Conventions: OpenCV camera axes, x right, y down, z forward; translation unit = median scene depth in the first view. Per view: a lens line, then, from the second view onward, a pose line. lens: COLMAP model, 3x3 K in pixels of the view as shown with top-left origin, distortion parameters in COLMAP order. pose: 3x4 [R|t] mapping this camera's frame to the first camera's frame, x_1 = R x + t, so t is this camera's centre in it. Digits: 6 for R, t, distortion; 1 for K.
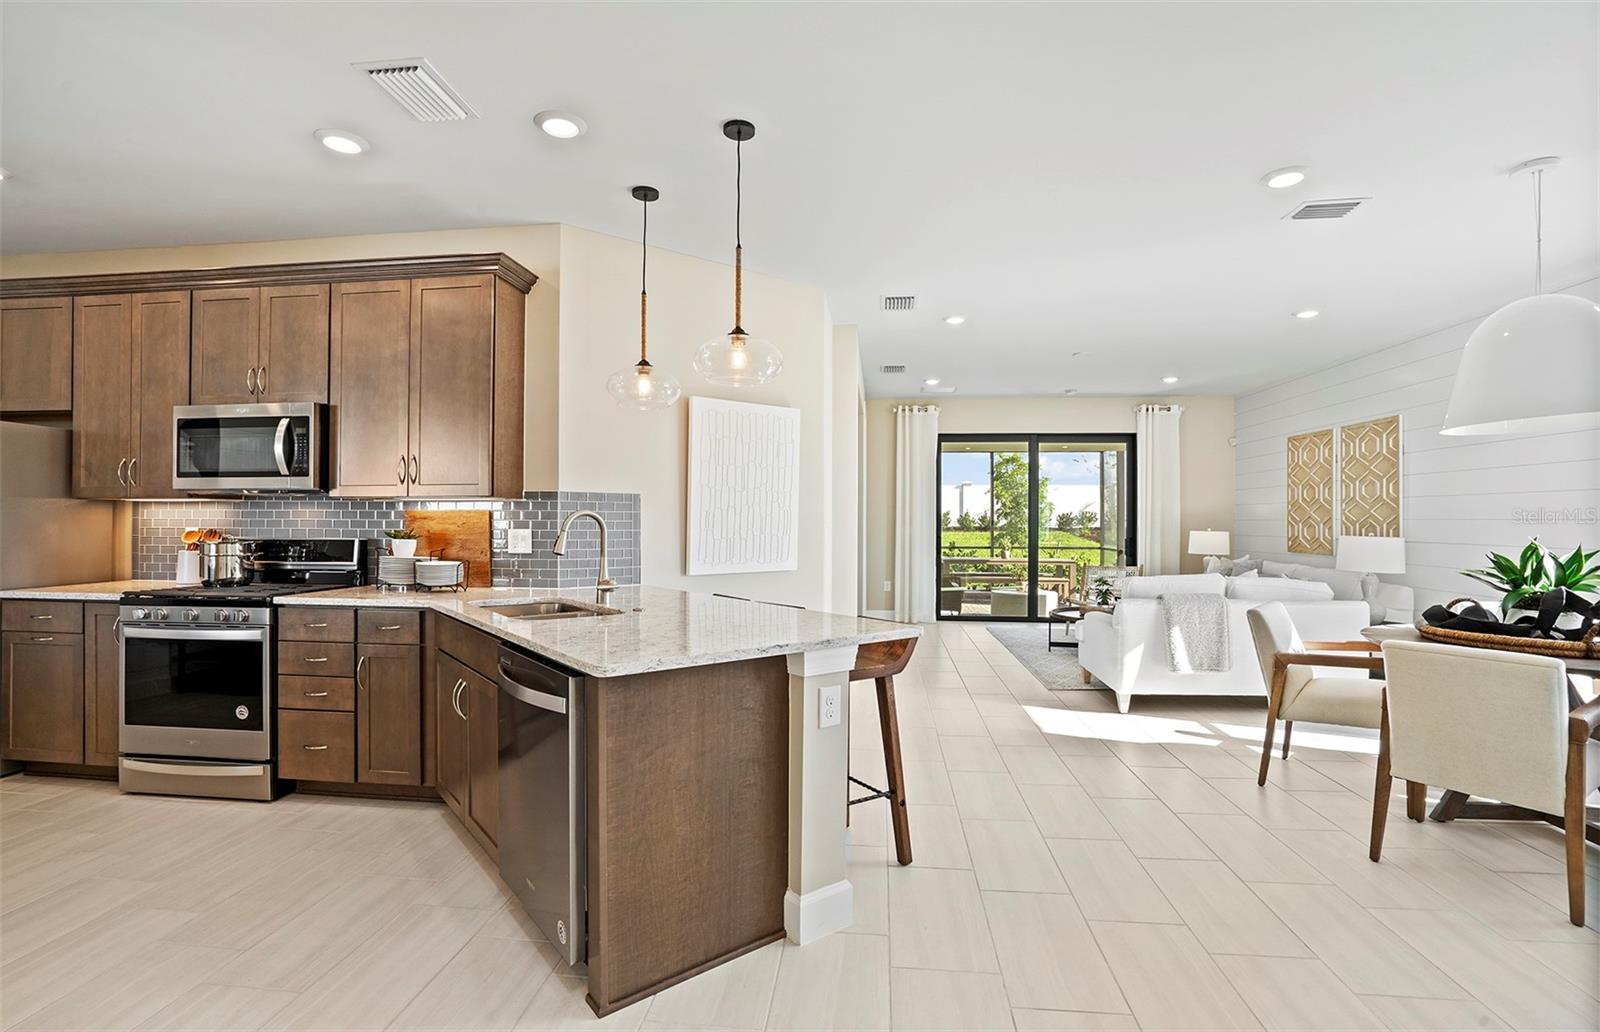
lens RADIAL K [[748.6, 0, 802.3], [0, 748.6, 517.3], [0, 0, 1]] dist [-0.037567, 0.018414]
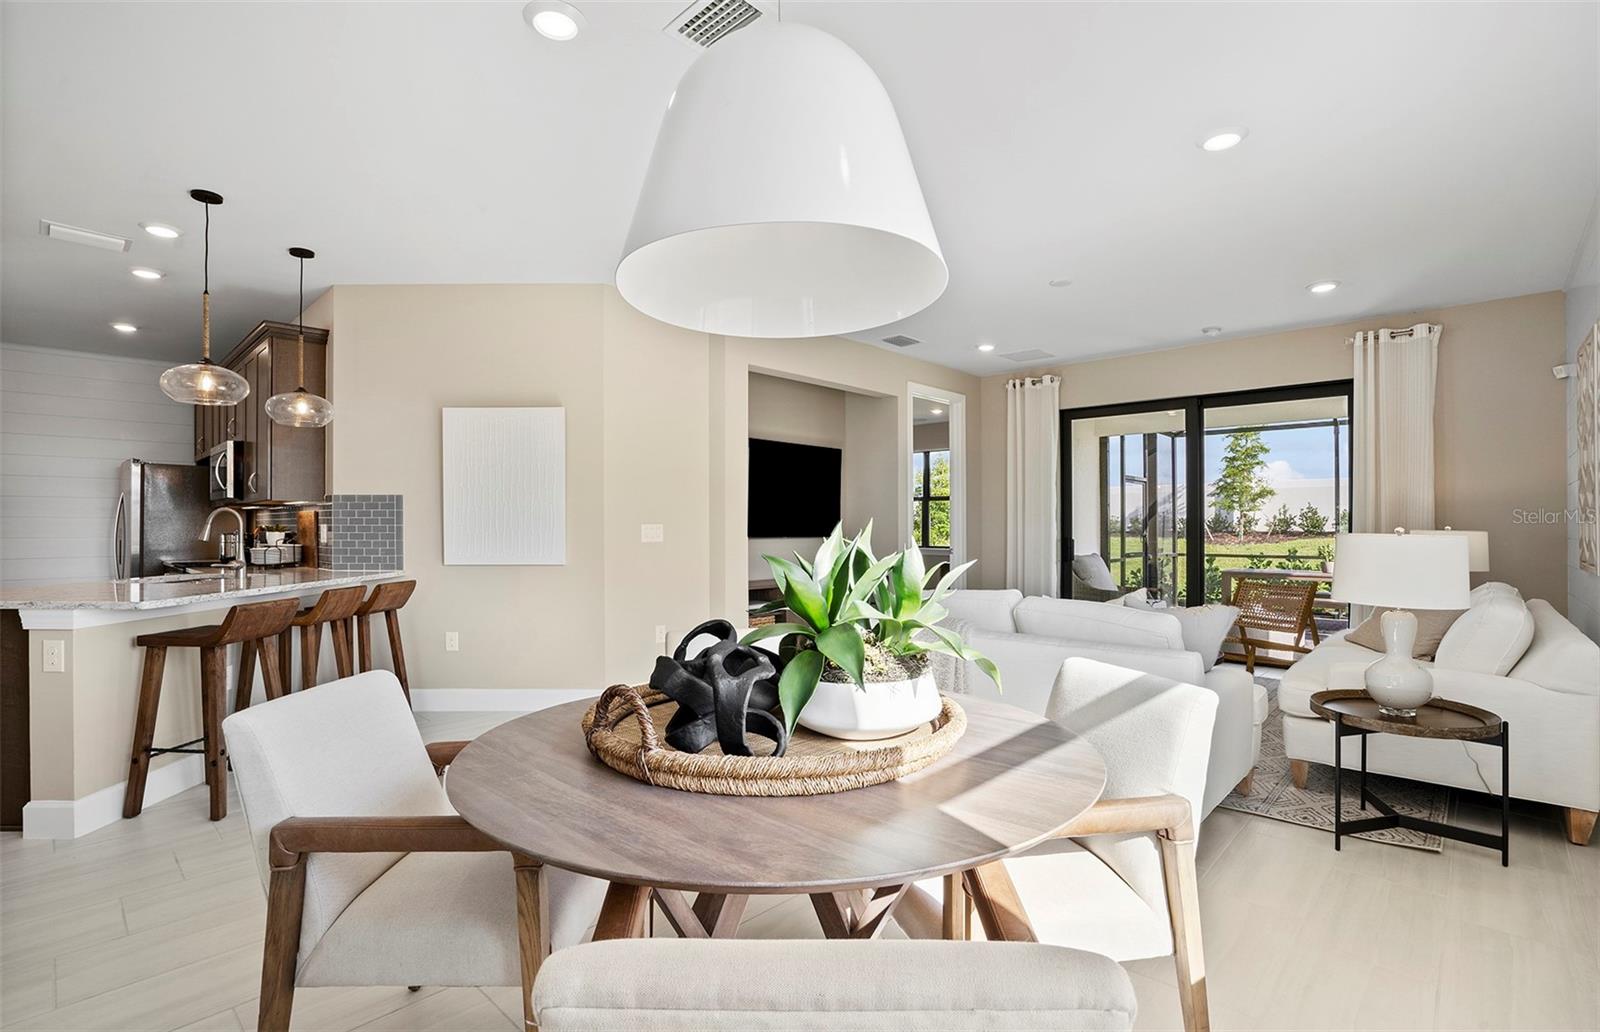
lens RADIAL K [[748.6, 0, 783.6], [0, 748.6, 525.9], [0, 0, 1]] dist [-0.037567, 0.018414]
pose [[0.788460, -0.004030, -0.615072, 0.481304], [0.006291, 0.999979, 0.001513, 0.009815], [0.615053, -0.005062, 0.788469, 0.212650]]
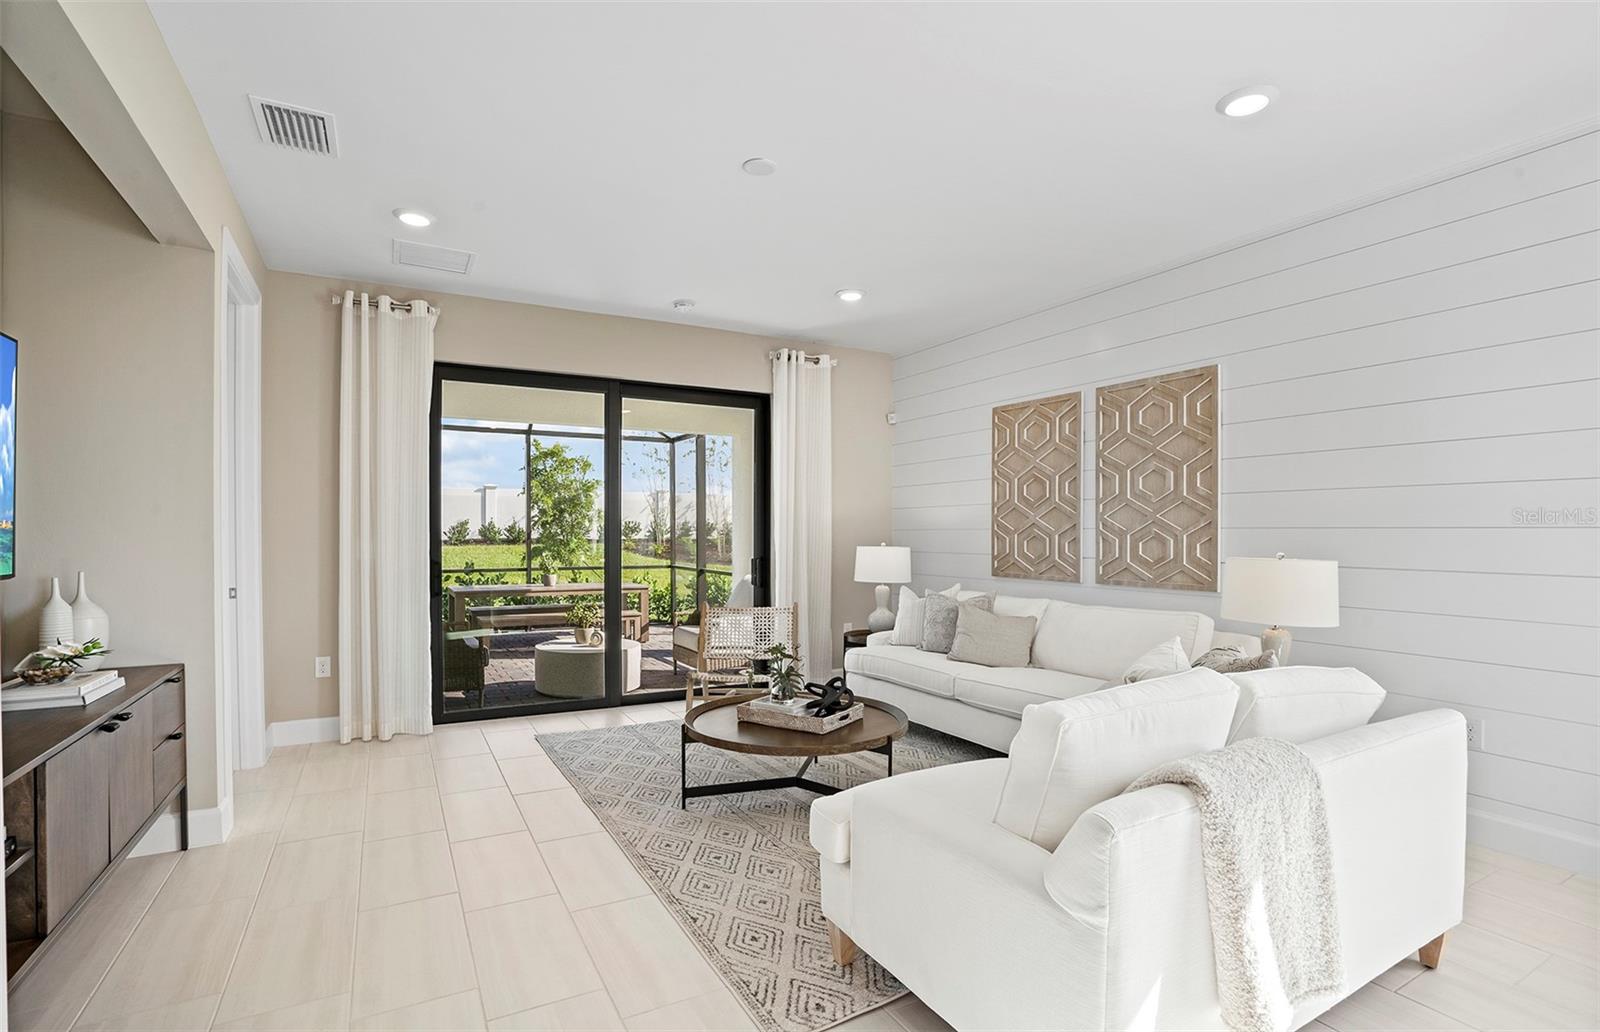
lens RADIAL K [[748.6, 0, 791.3], [0, 748.6, 541.1], [0, 0, 1]] dist [-0.037567, 0.018414]
pose [[0.824023, -0.008425, 0.566493, 0.104357], [-0.001154, 0.999862, 0.016548, 0.002711], [-0.566554, -0.014290, 0.823900, 0.489160]]
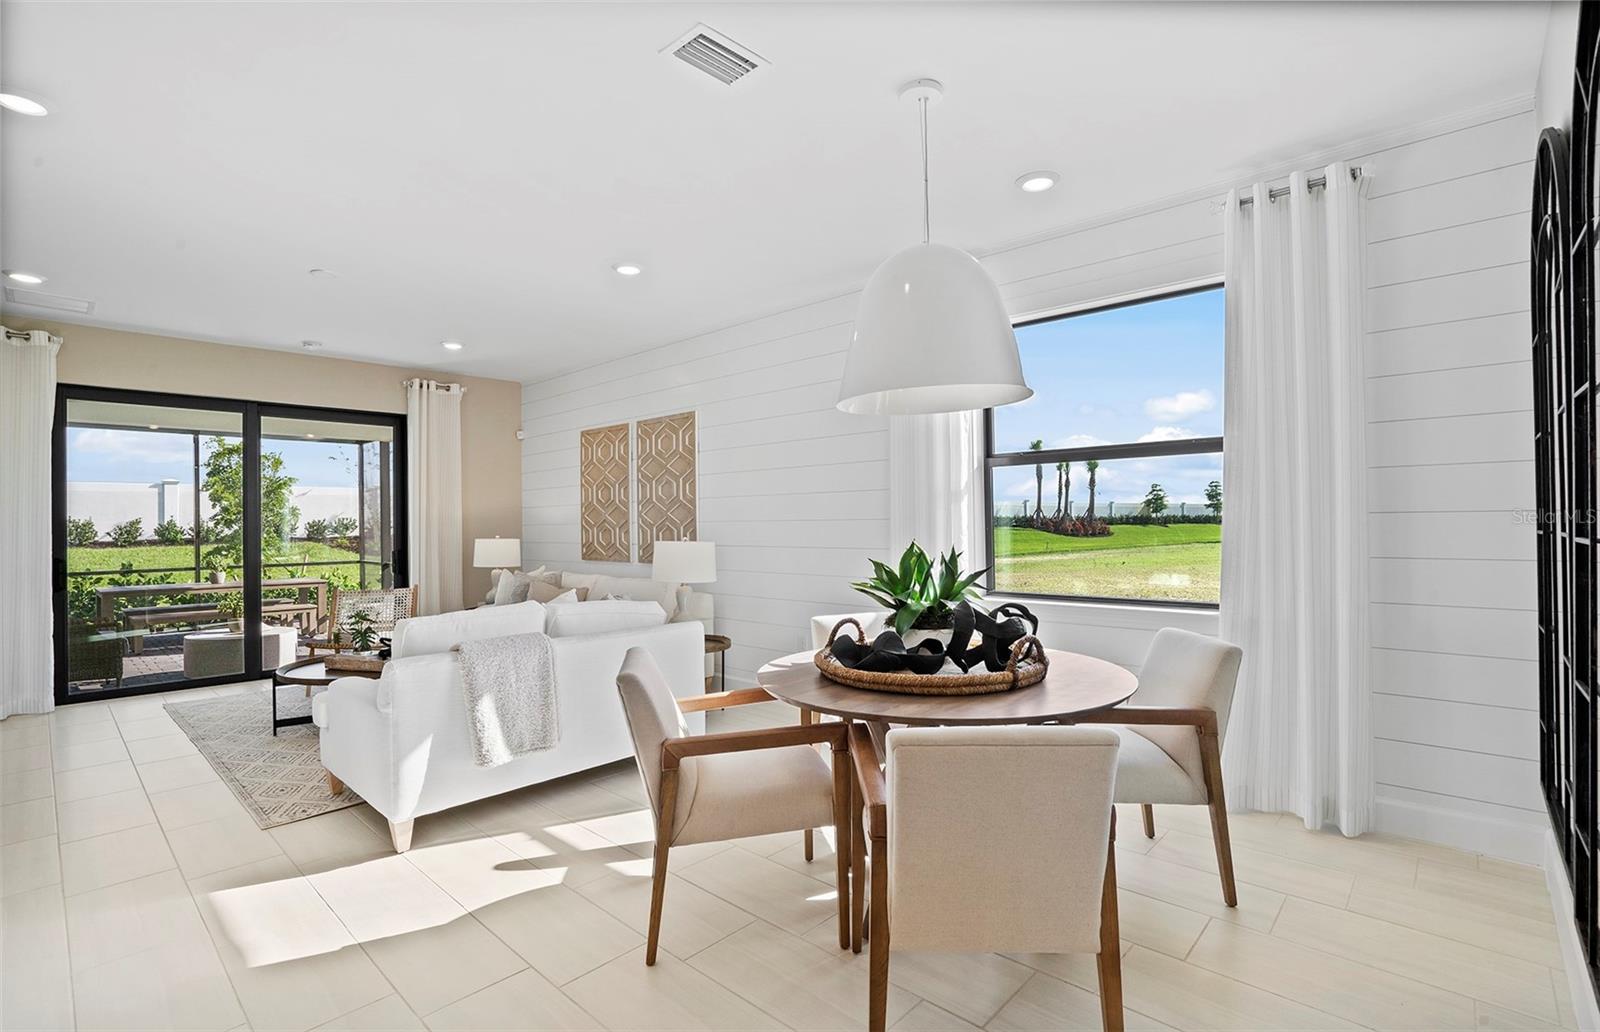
lens RADIAL K [[748.6, 0, 786.0], [0, 748.6, 515.3], [0, 0, 1]] dist [-0.037567, 0.018414]
pose [[0.620642, -0.002616, 0.784089, 0.094236], [0.012058, 0.999908, -0.006208, 0.001368], [-0.784001, 0.013307, 0.620617, 0.225569]]
